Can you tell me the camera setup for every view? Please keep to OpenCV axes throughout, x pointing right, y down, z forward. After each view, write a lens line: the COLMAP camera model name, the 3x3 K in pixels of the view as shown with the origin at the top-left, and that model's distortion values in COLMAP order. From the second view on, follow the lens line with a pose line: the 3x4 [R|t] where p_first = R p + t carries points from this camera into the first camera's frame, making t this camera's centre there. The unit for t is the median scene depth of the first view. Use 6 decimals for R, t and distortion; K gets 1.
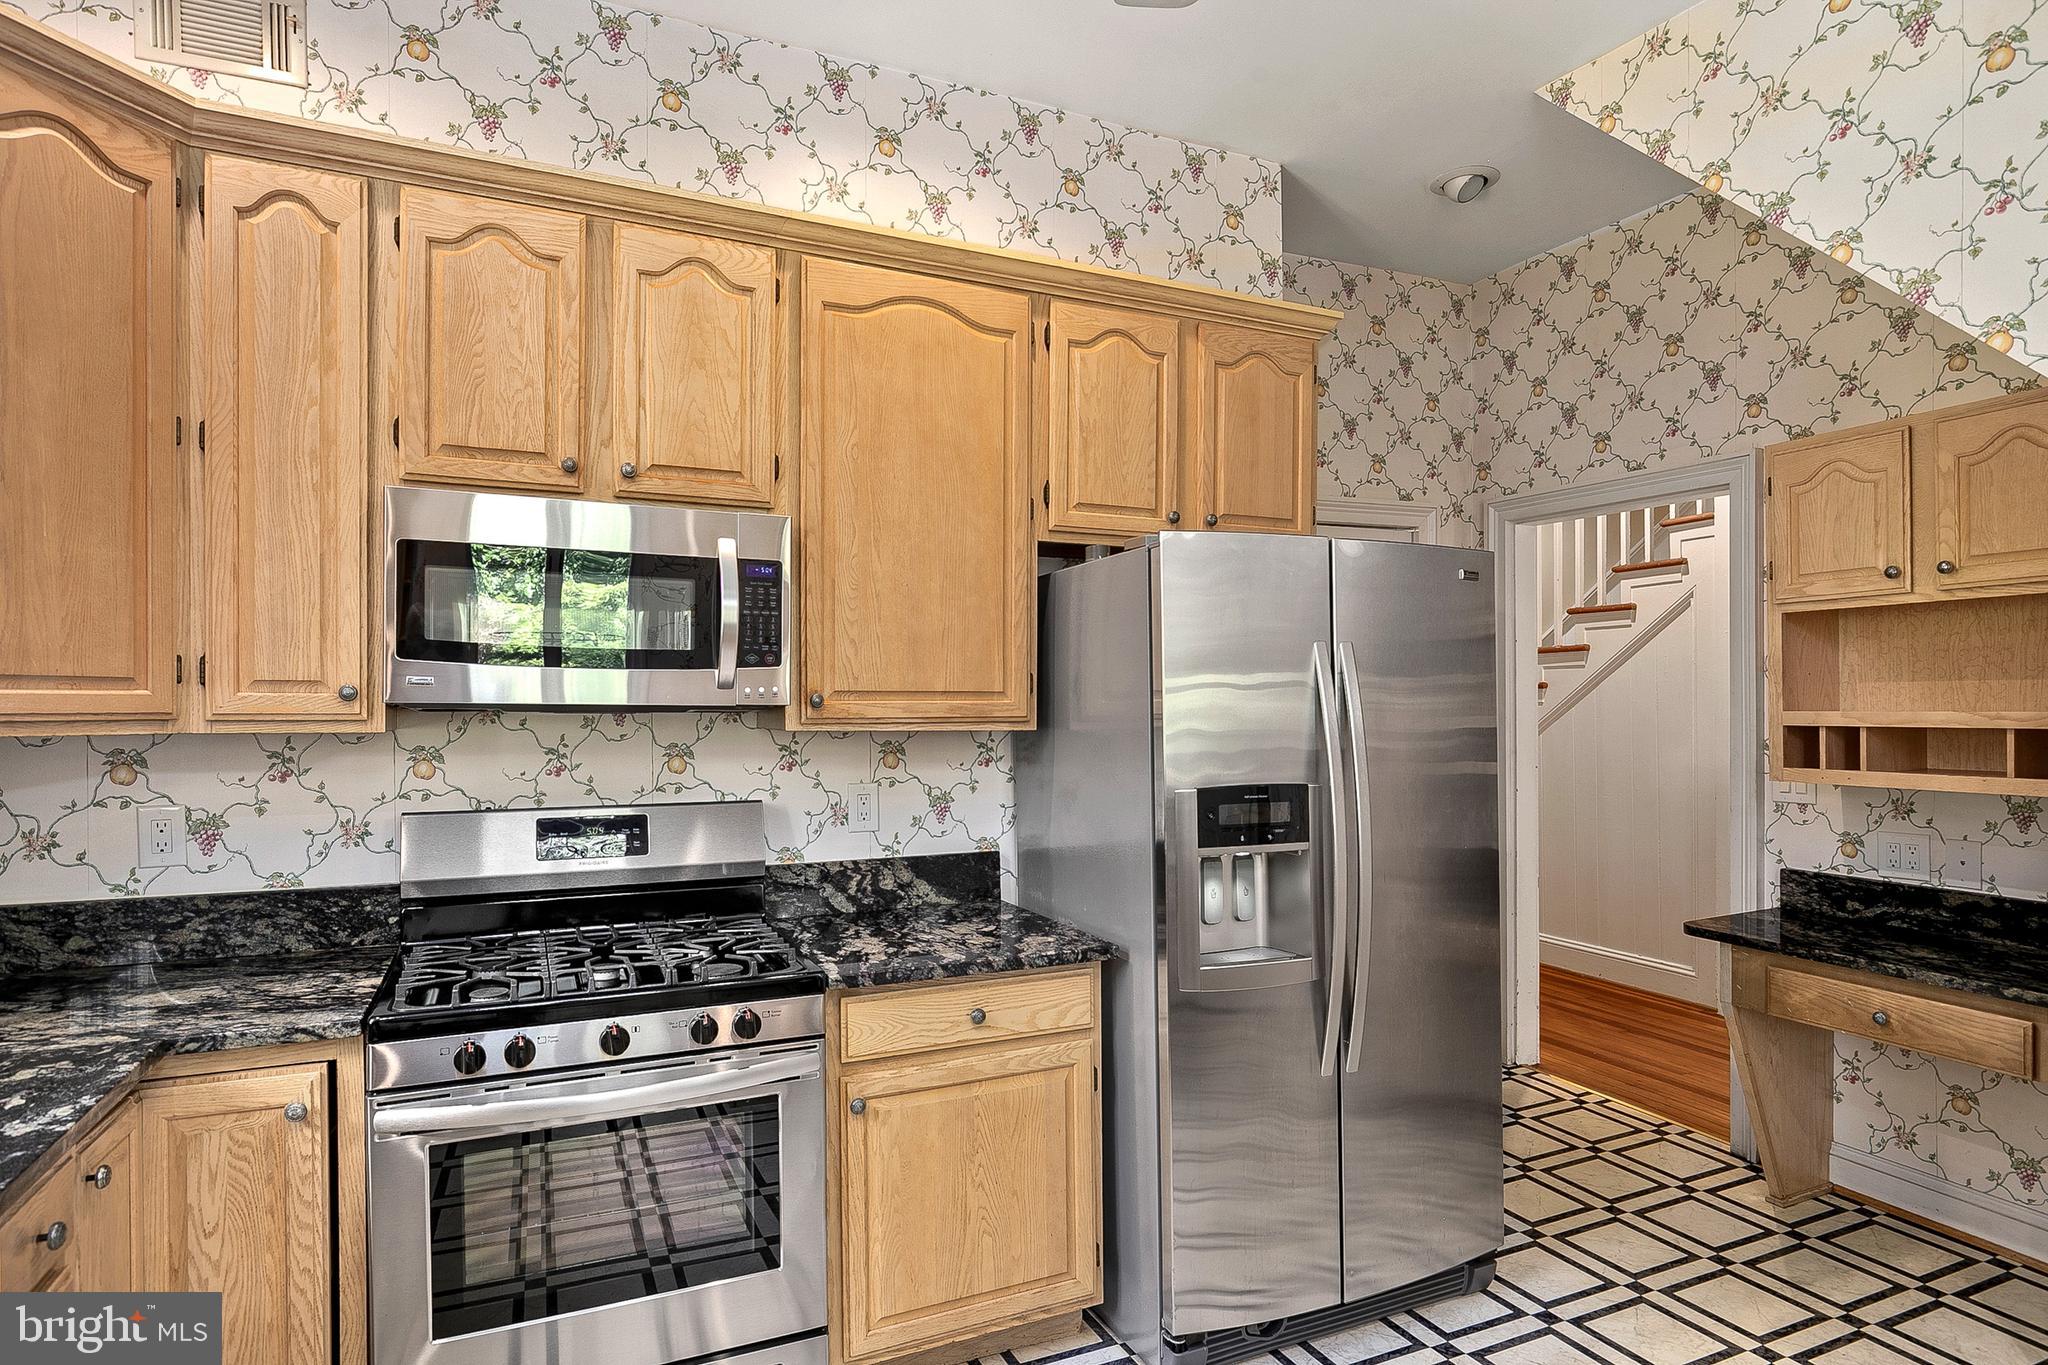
lens RADIAL K [[1131.7, 0, 1013.4], [0, 1131.7, 702.9], [0, 0, 1]] dist [-0.008678, 0.002223]
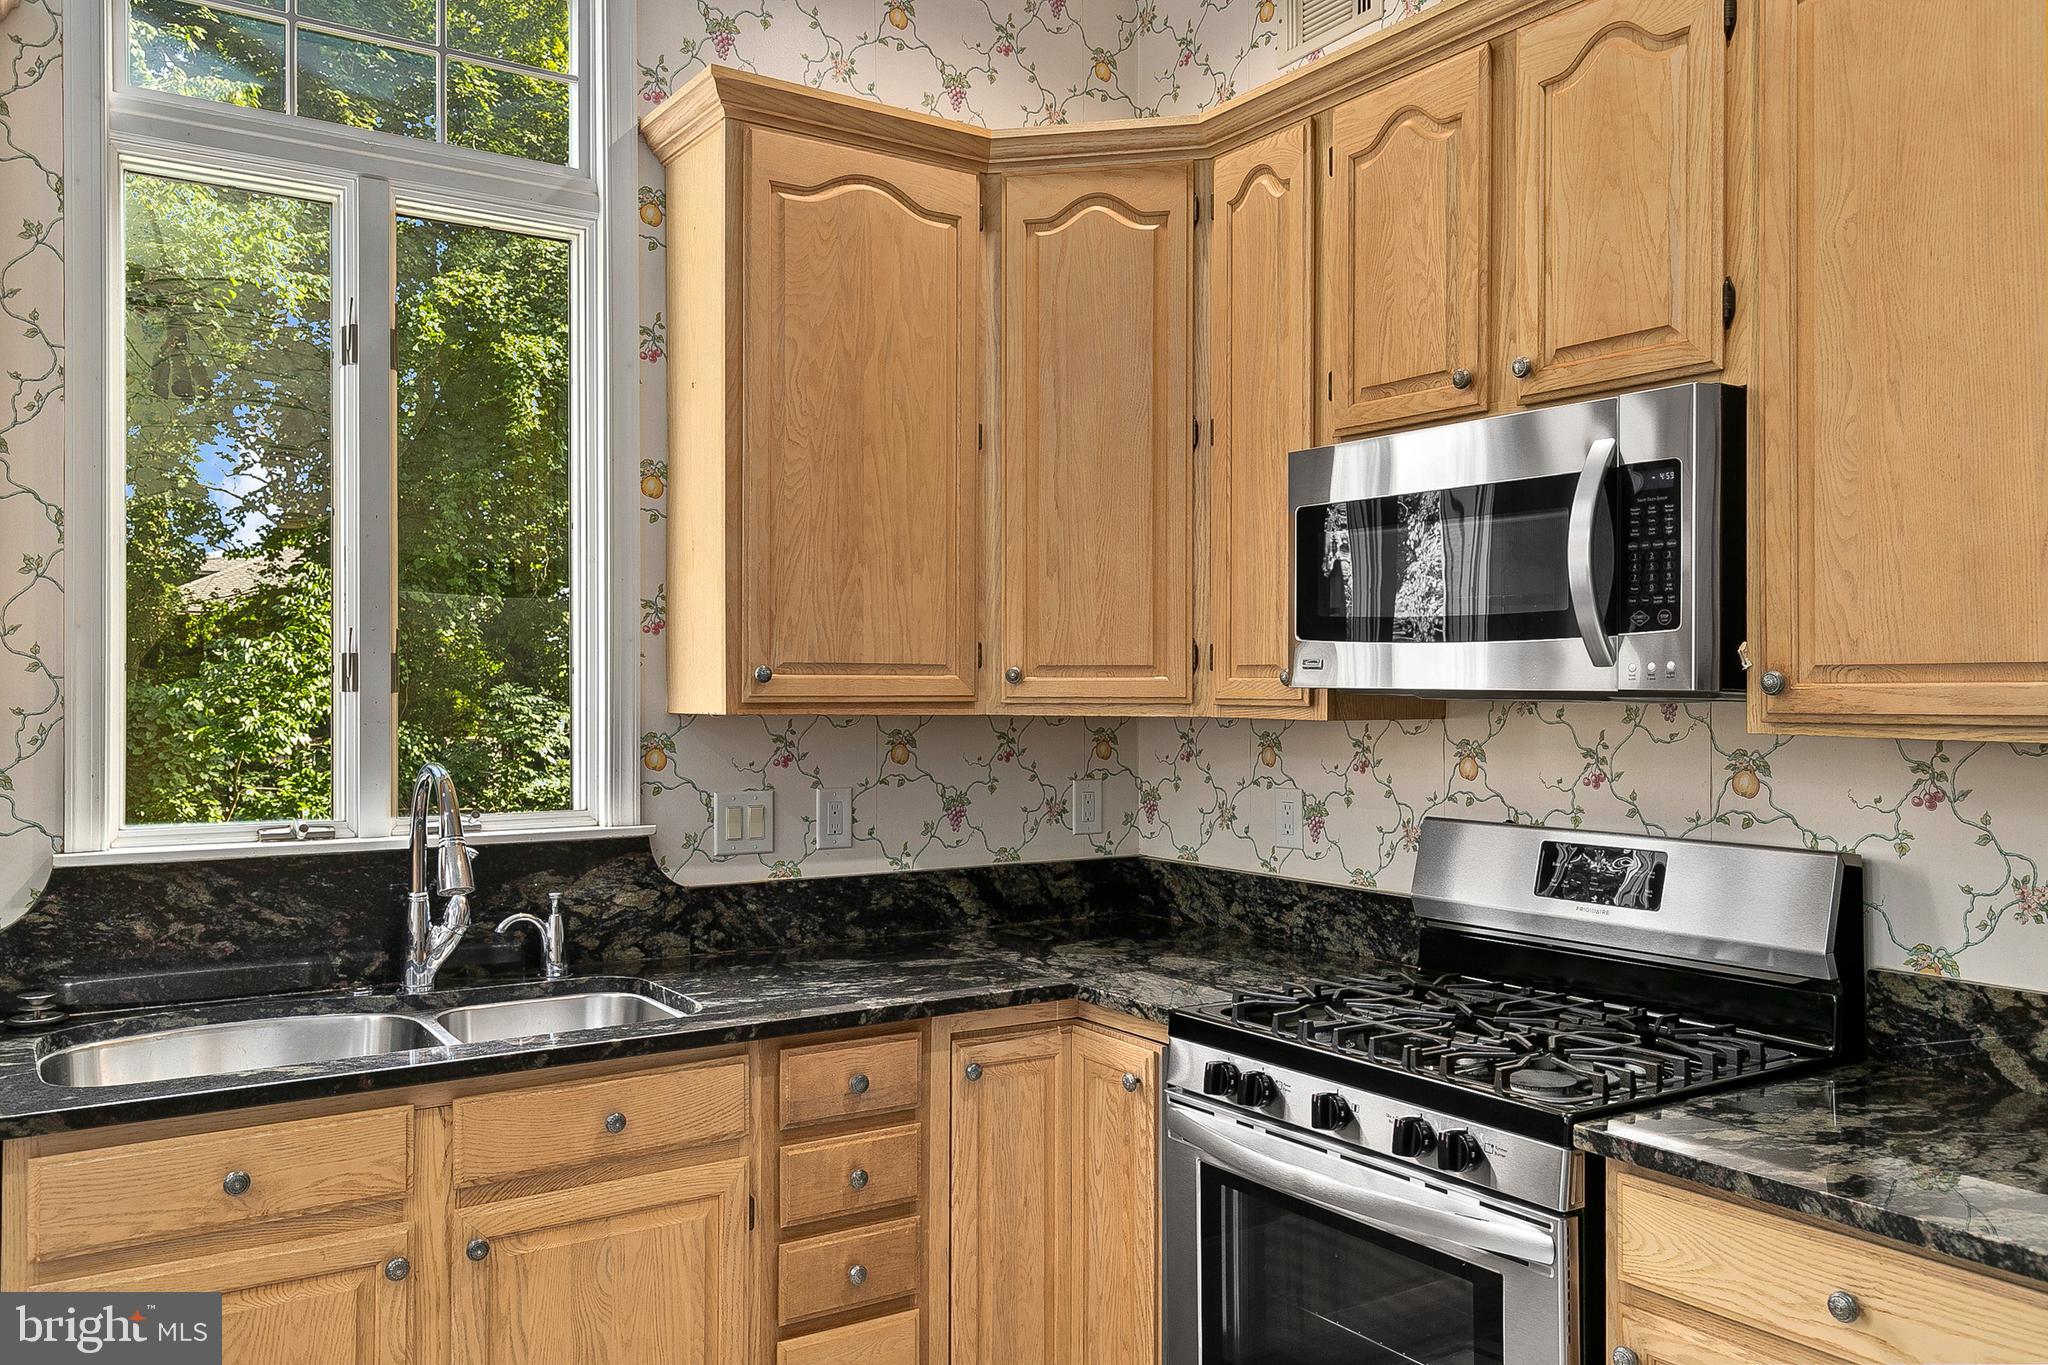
lens RADIAL K [[1588.0, 0, 1011.6], [0, 1588.0, 679.5], [0, 0, 1]] dist [0.015407, 0.002377]
pose [[0.145859, -0.006869, -0.989282, 0.632987], [0.000502, 0.999976, -0.006870, 0.001763], [0.989305, 0.000505, 0.145859, 0.535701]]
